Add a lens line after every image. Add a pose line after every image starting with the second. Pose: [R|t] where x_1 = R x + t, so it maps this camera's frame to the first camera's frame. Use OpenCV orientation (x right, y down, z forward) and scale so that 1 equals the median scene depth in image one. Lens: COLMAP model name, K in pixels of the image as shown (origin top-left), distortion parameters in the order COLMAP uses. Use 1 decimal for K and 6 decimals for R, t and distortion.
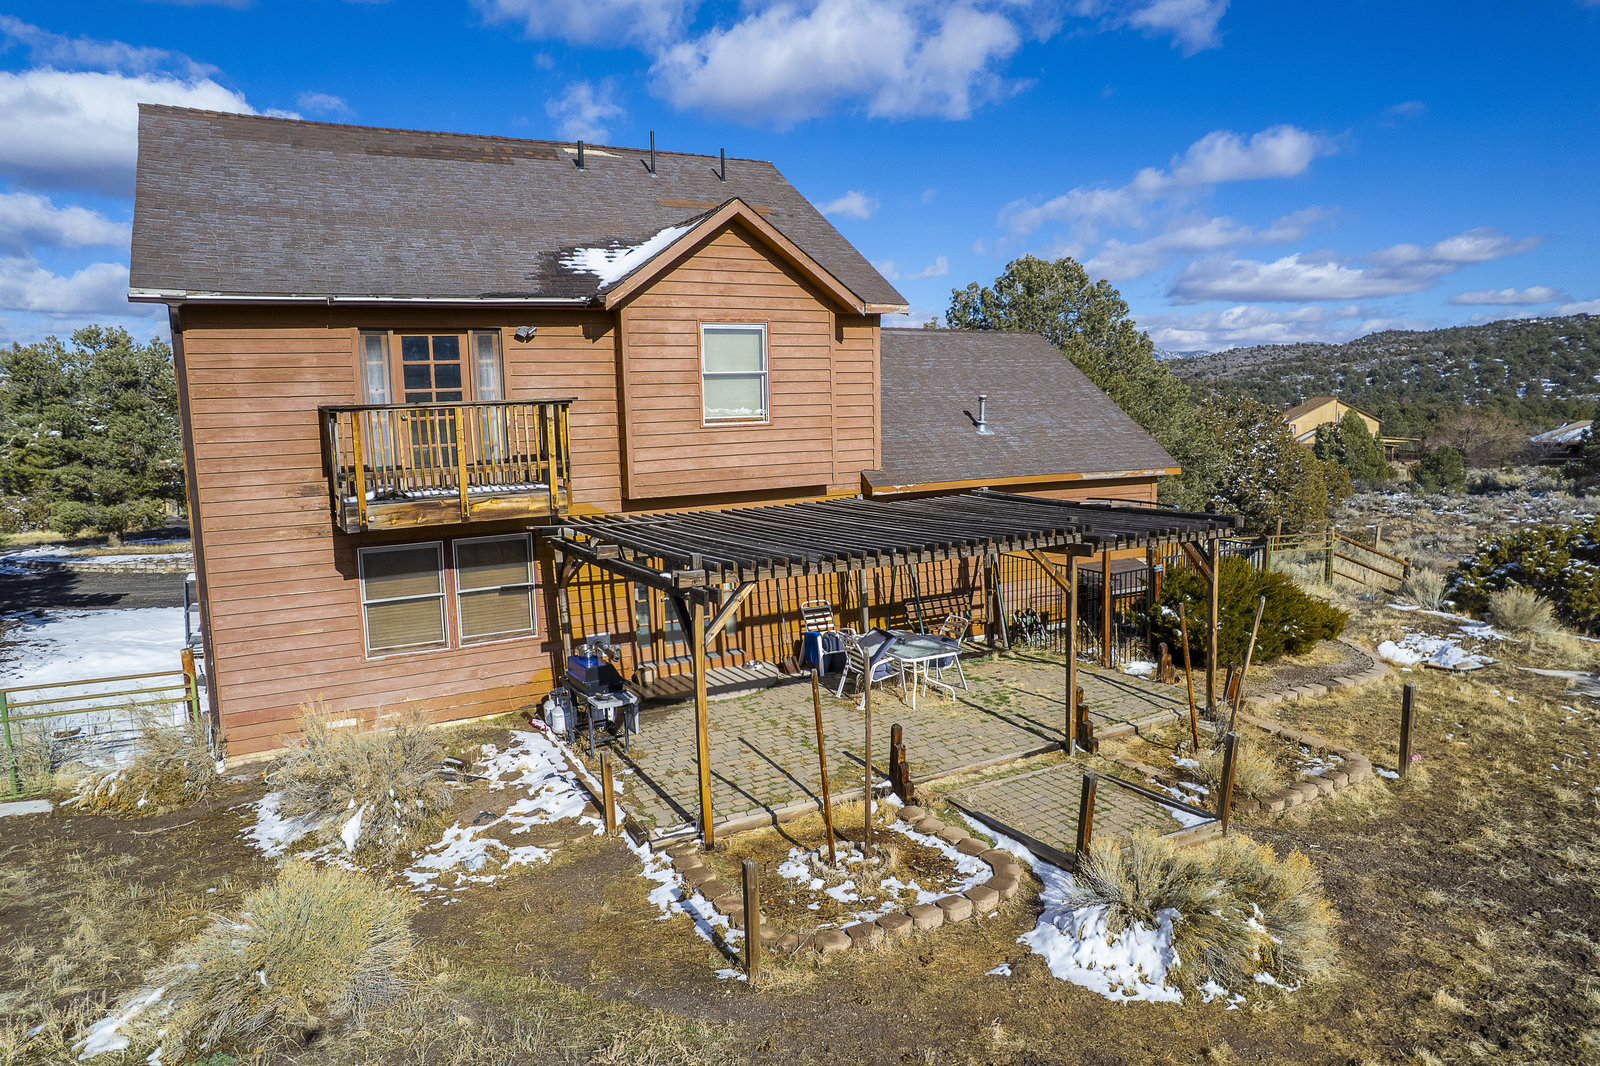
lens RADIAL K [[1023.7, 0, 800.0], [0, 1023.7, 533.0], [0, 0, 1]] dist [-0.077977, 0.072305]
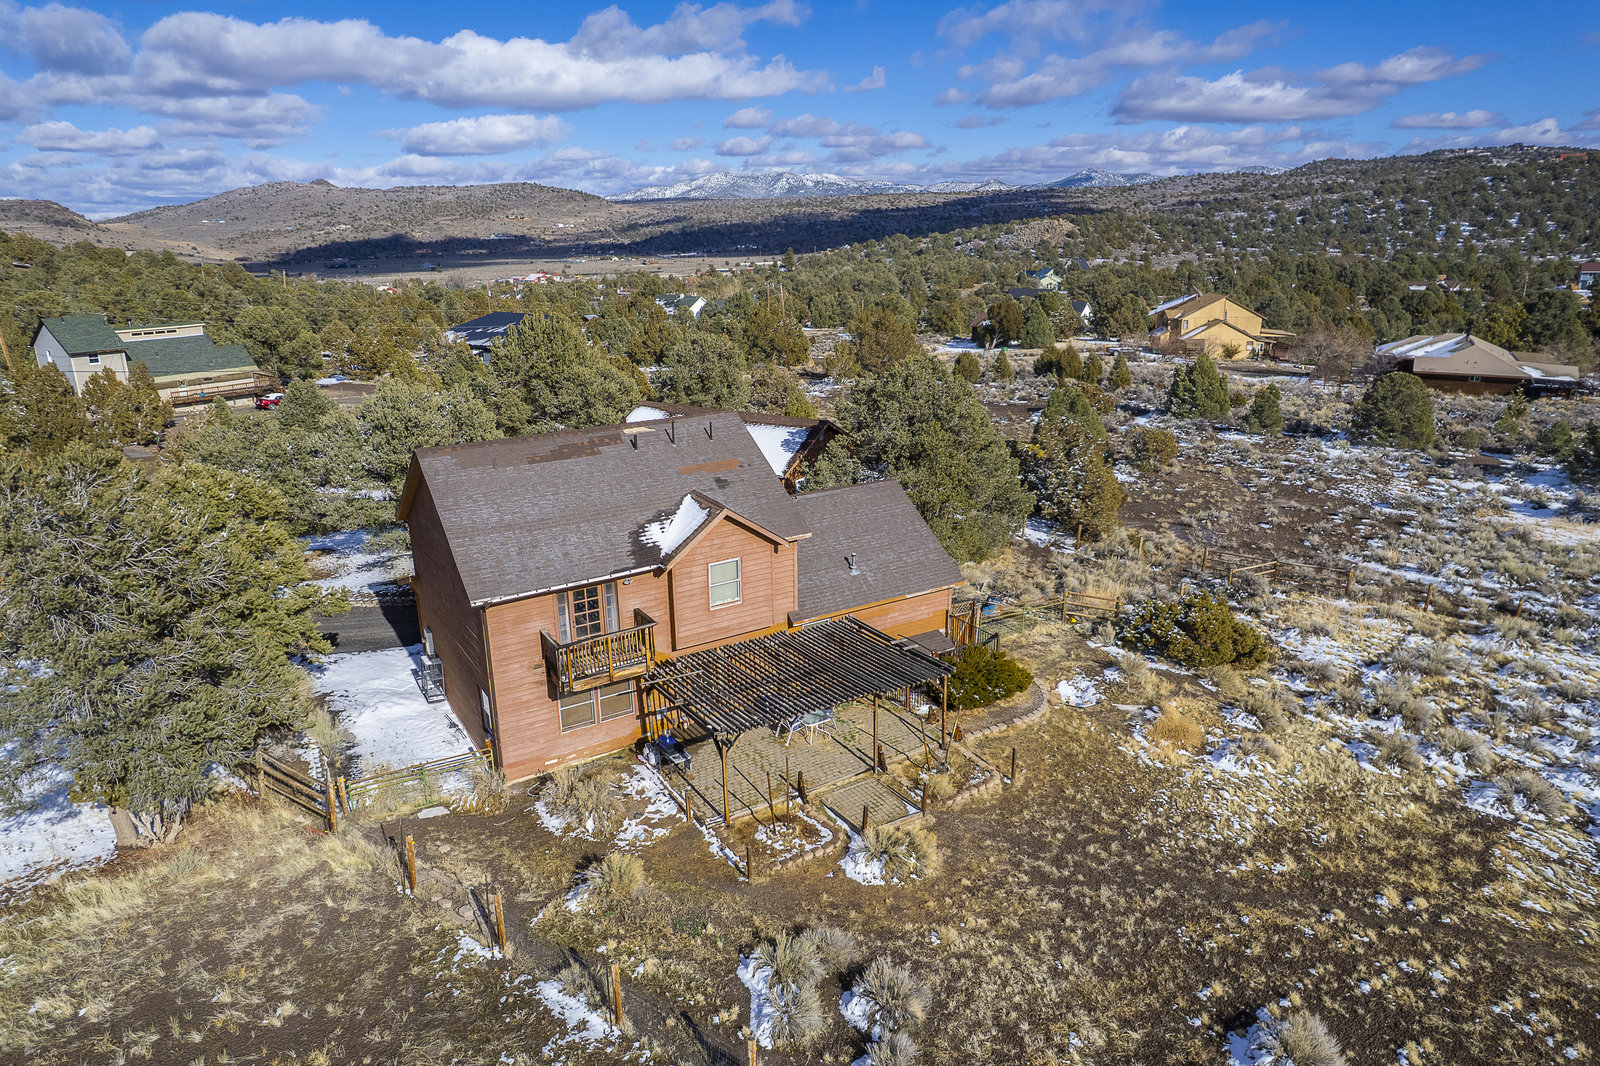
lens RADIAL K [[1026.9, 0, 783.2], [0, 1026.9, 511.7], [0, 0, 1]] dist [-0.037994, 0.001052]
pose [[0.998850, -0.013589, 0.045987, -0.052800], [0.006851, 0.989611, 0.143606, -0.811120], [-0.047461, -0.143126, 0.988566, -1.398553]]
